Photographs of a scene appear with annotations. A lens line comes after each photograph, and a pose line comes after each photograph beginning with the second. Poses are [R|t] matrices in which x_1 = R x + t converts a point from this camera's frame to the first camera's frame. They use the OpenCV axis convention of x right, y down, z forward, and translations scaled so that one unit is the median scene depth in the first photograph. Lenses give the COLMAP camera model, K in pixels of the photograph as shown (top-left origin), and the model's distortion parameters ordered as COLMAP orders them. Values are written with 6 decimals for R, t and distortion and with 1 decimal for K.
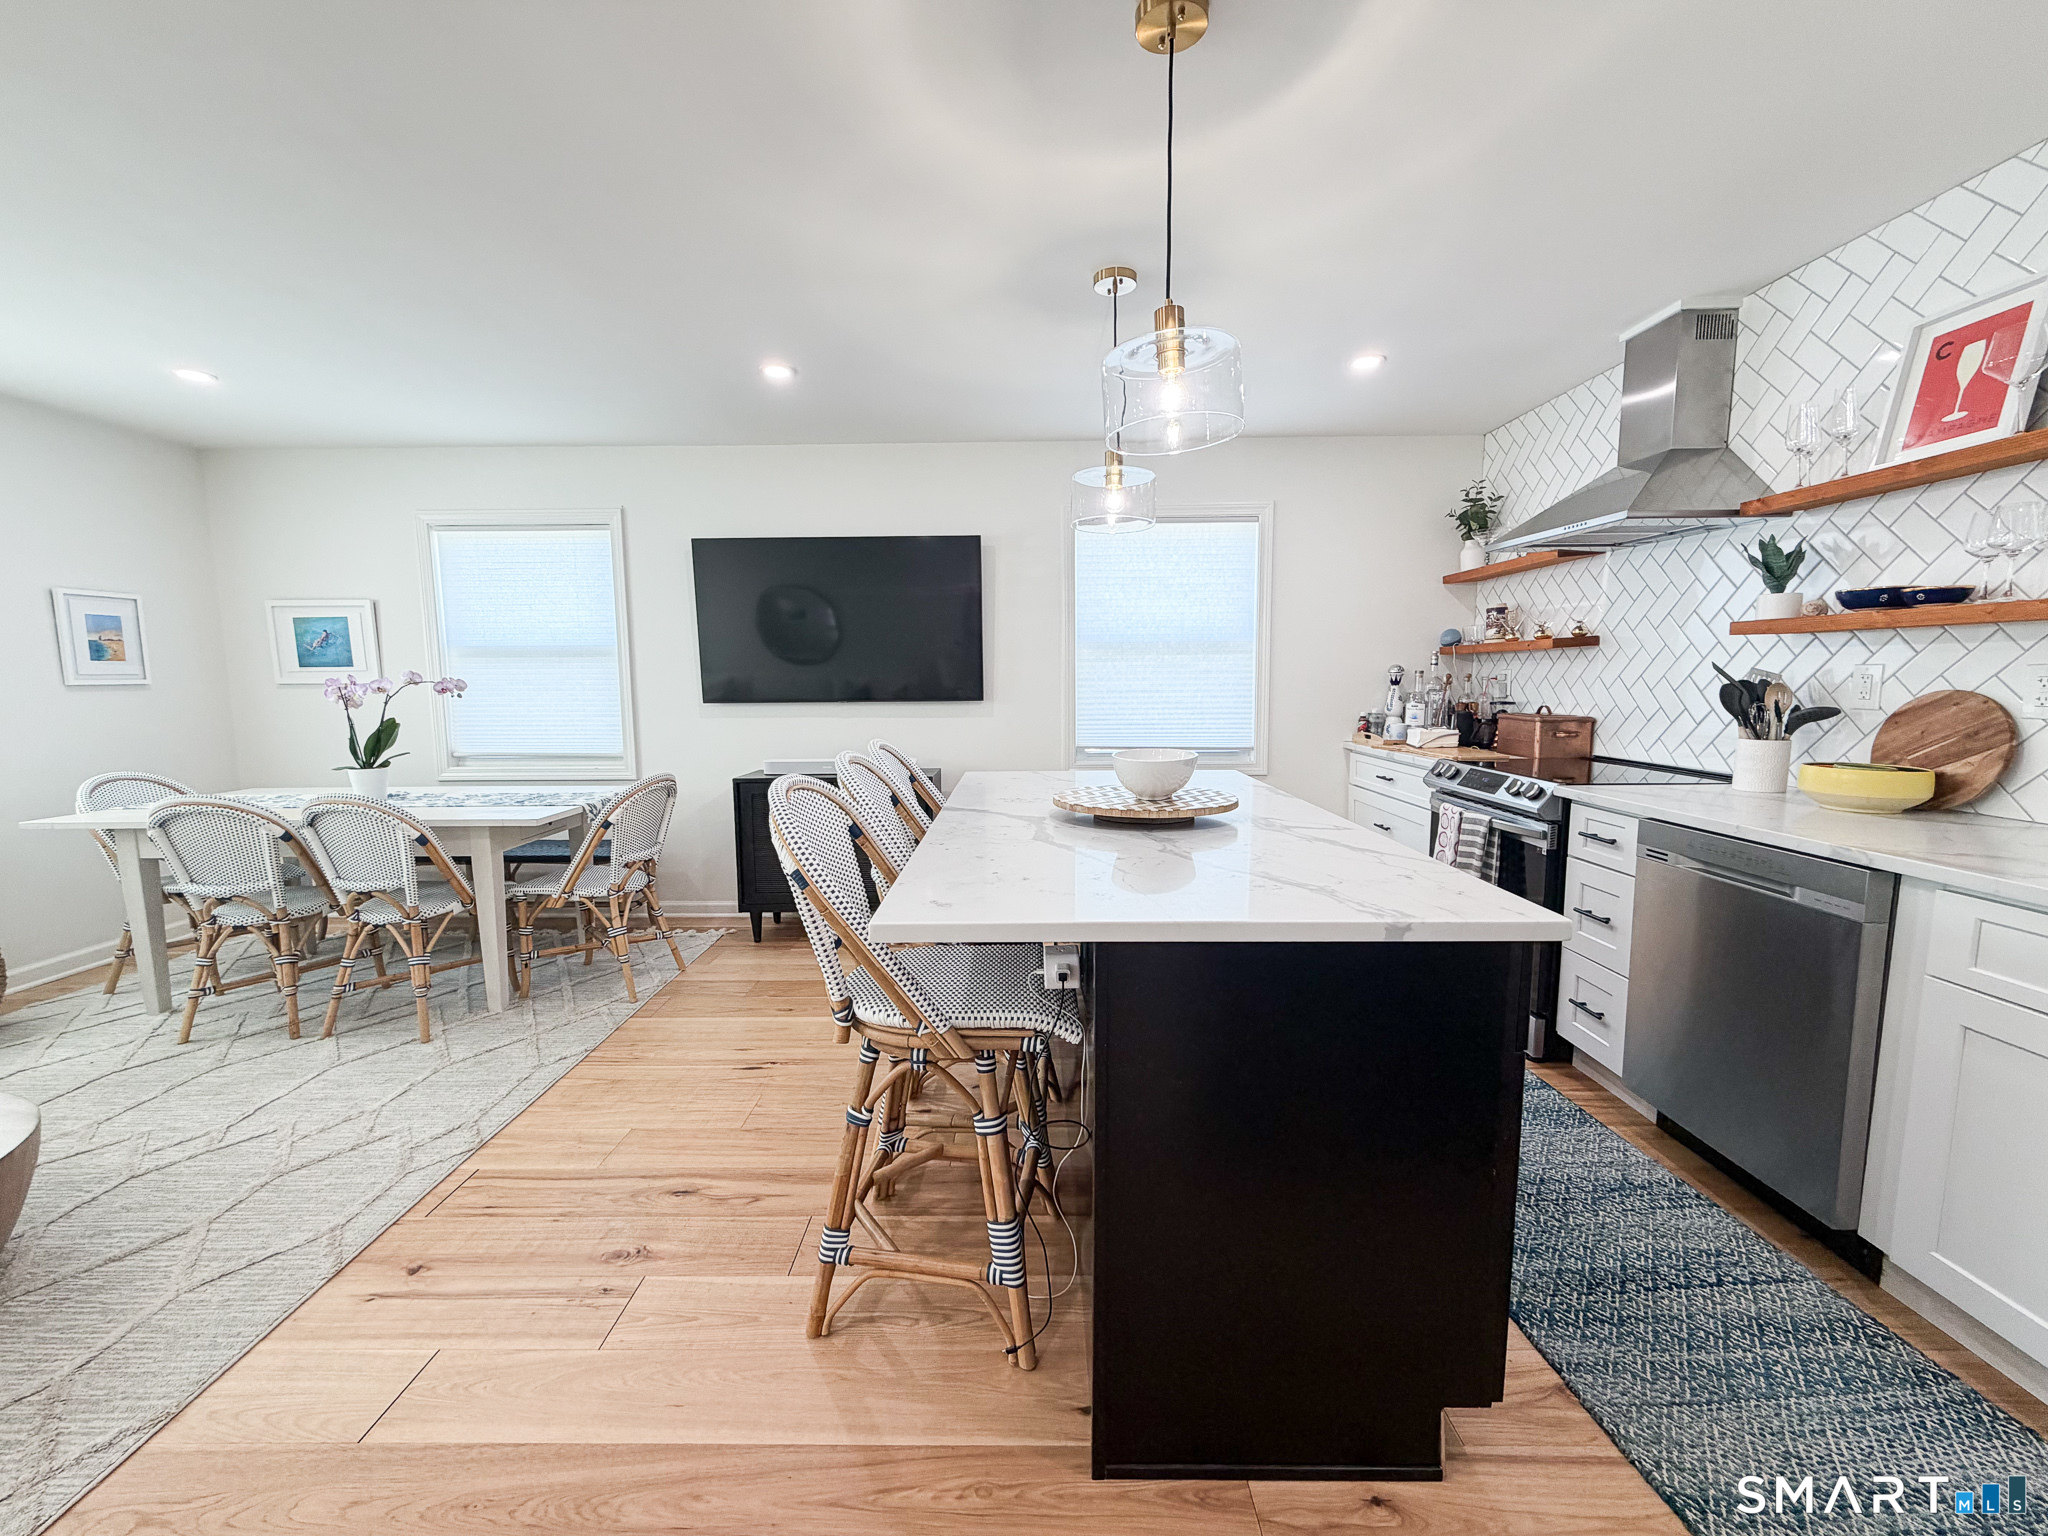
lens RADIAL K [[814.9, 0, 1020.4], [0, 814.9, 770.4], [0, 0, 1]] dist [-0.000132, -0.000372]
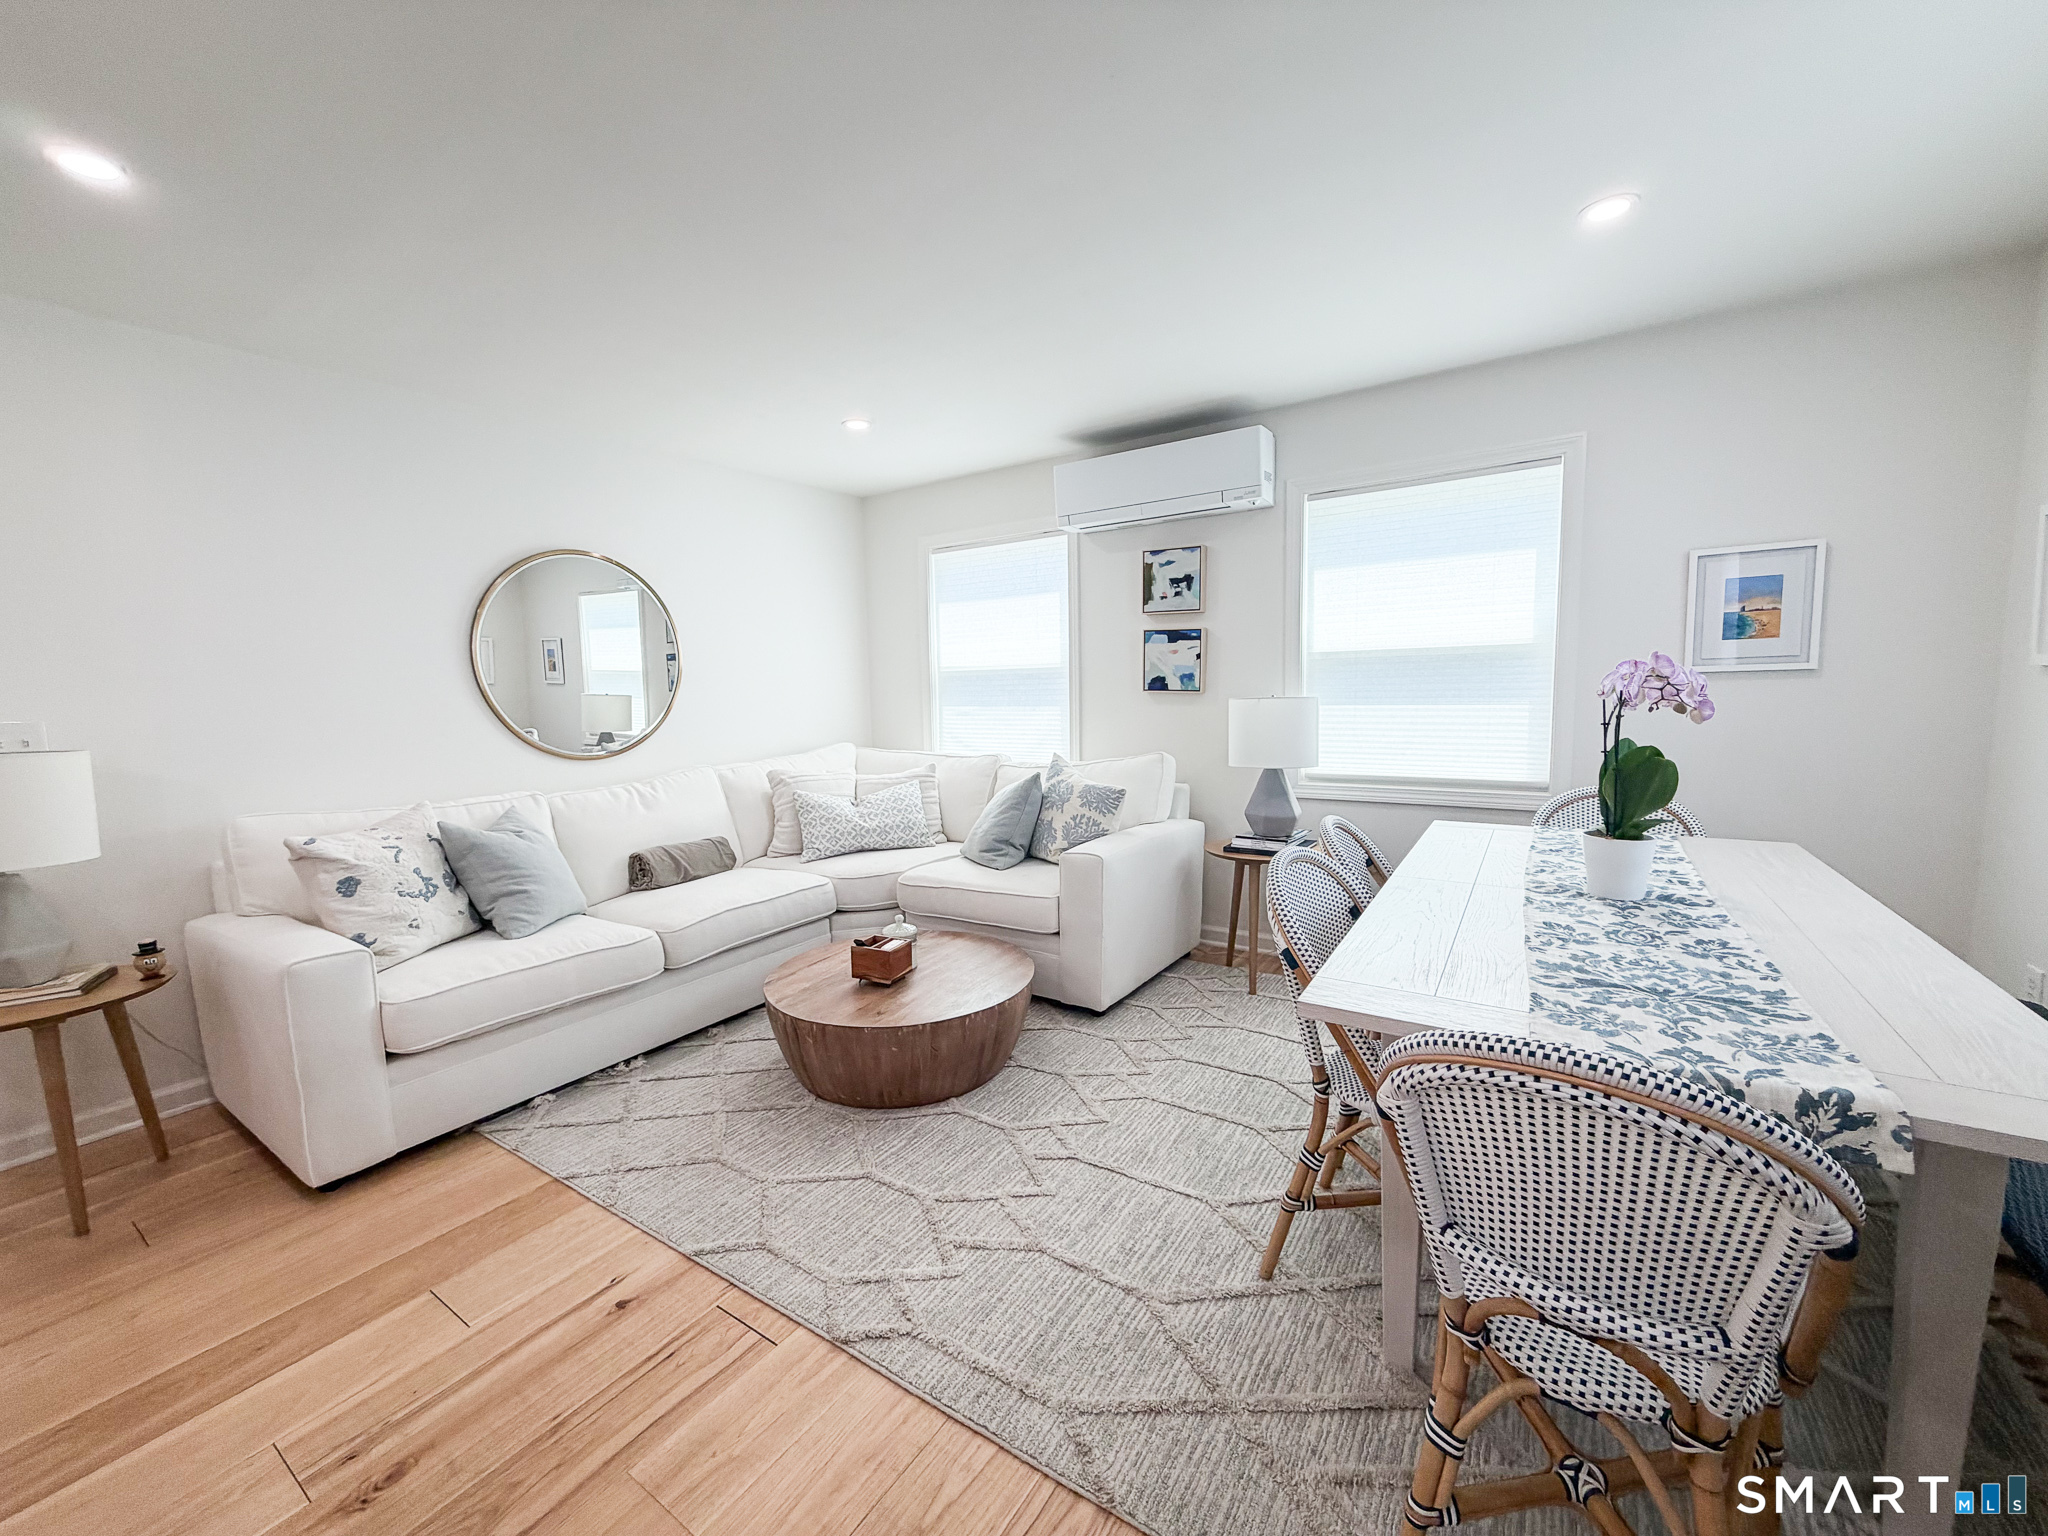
lens RADIAL K [[818.7, 0, 1018.6], [0, 818.7, 769.4], [0, 0, 1]] dist [-0.000333, -0.000254]
pose [[-0.553305, 0.105167, -0.826313, -0.151118], [-0.066641, 0.983229, 0.169762, -0.118883], [0.830308, 0.148996, -0.537018, 1.032463]]
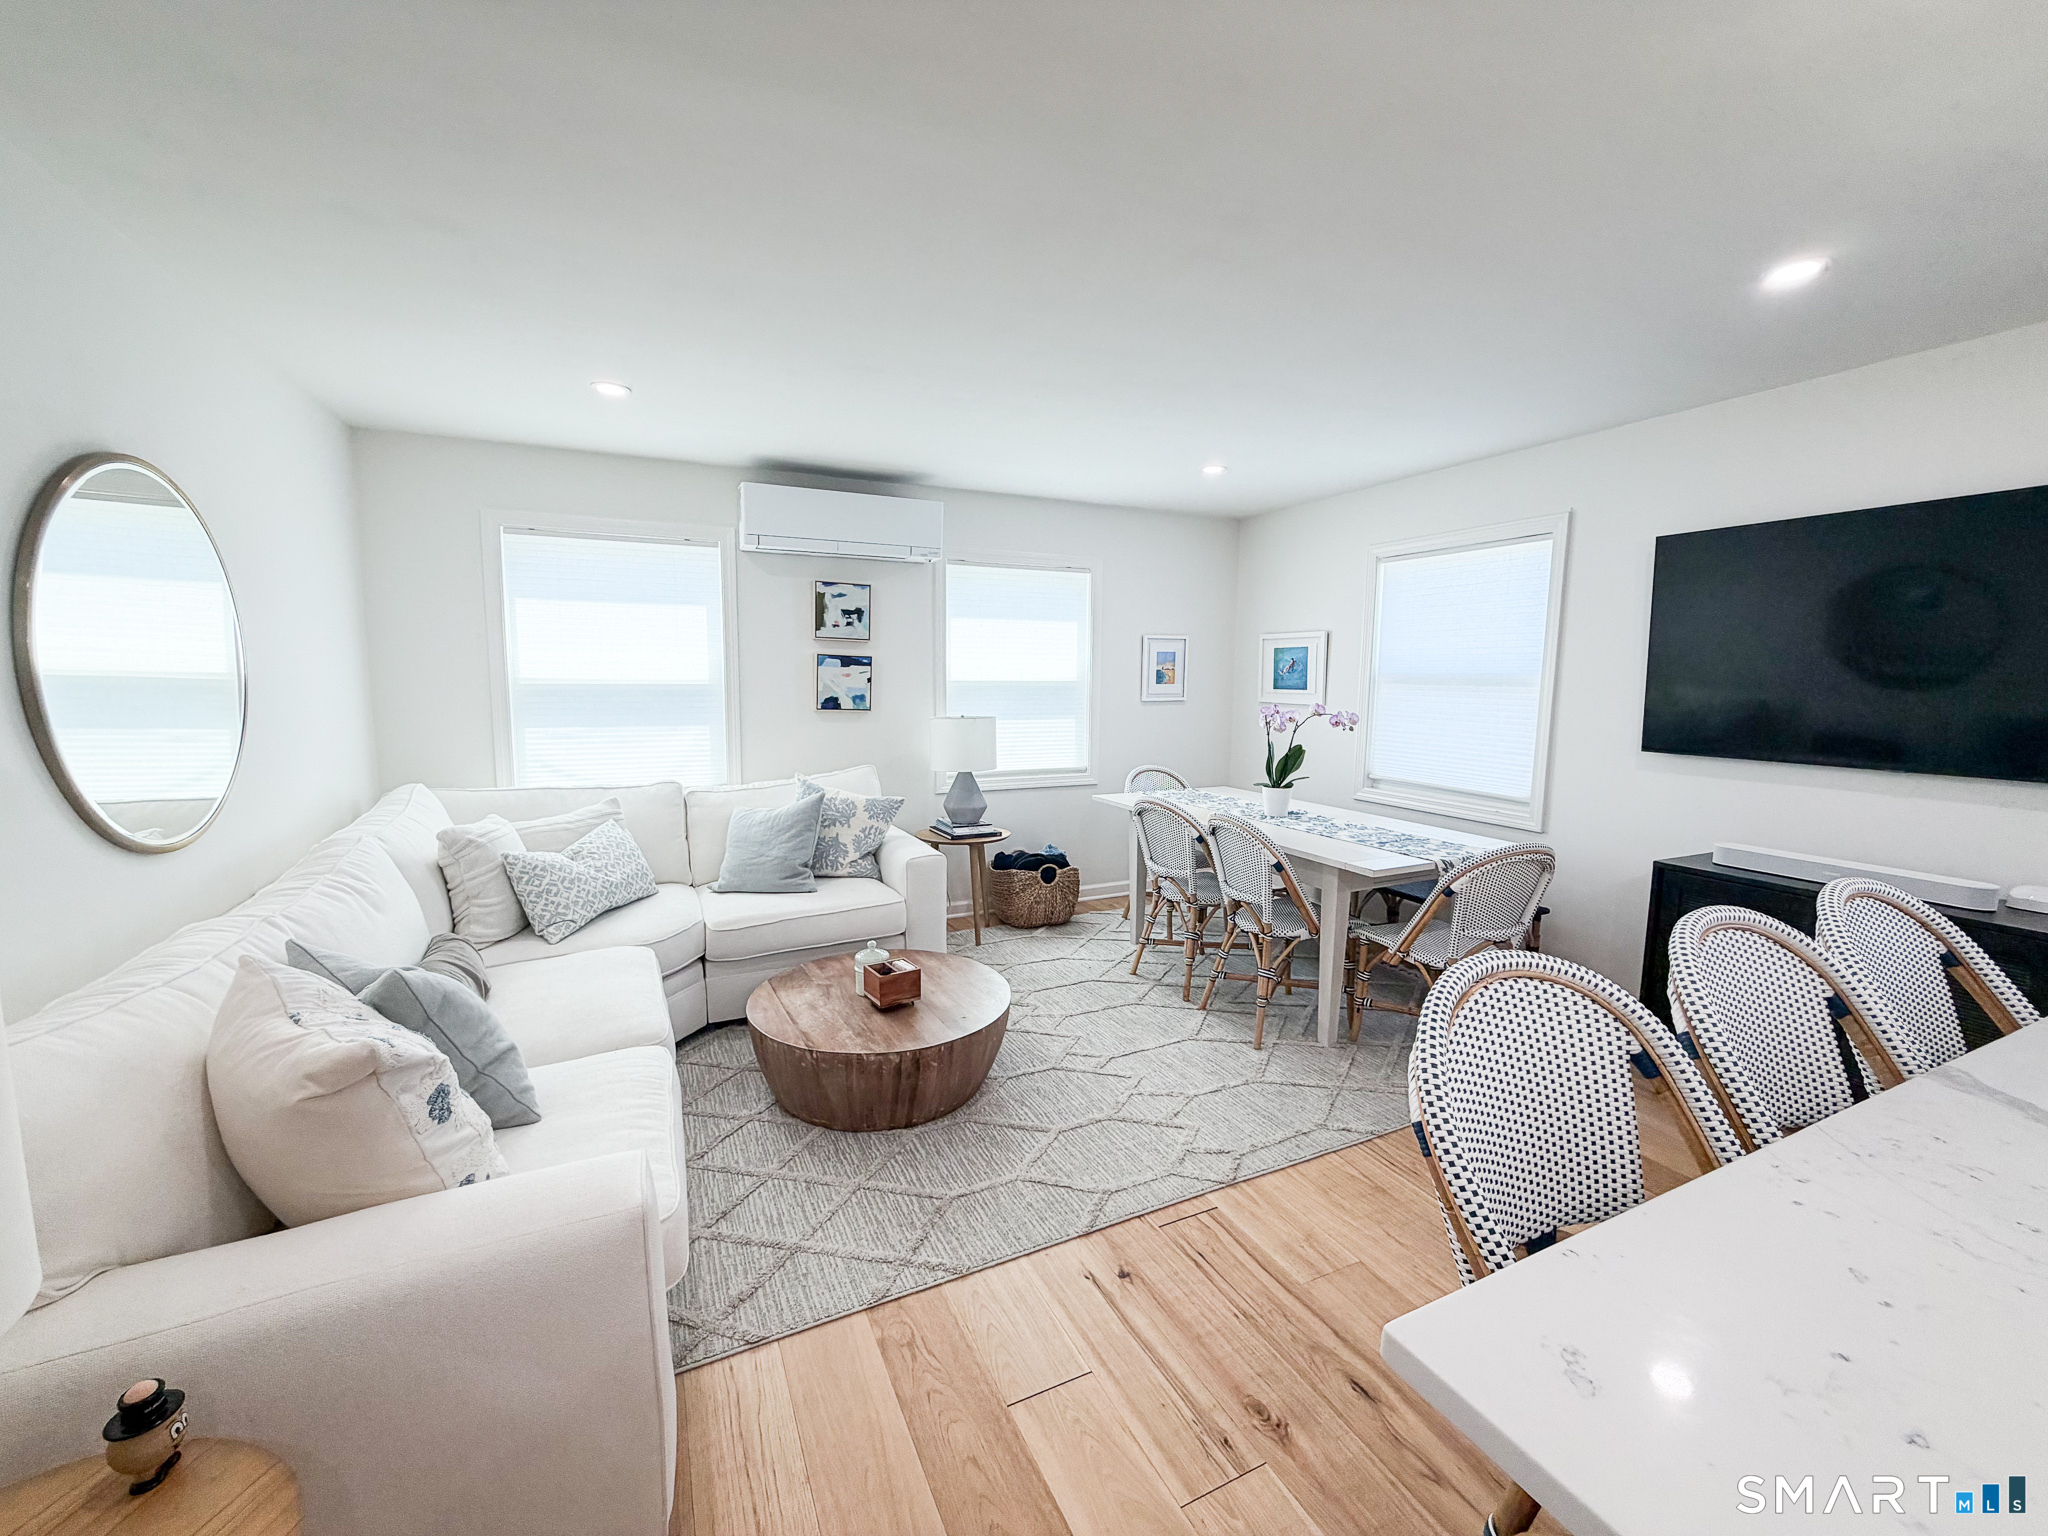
lens RADIAL K [[814.9, 0, 1020.4], [0, 814.9, 770.4], [0, 0, 1]] dist [-0.000132, -0.000372]
pose [[0.434116, 0.117184, -0.893203, 0.059549], [-0.113132, 0.990745, 0.074996, -0.075799], [0.893725, 0.068493, 0.443356, 0.190142]]
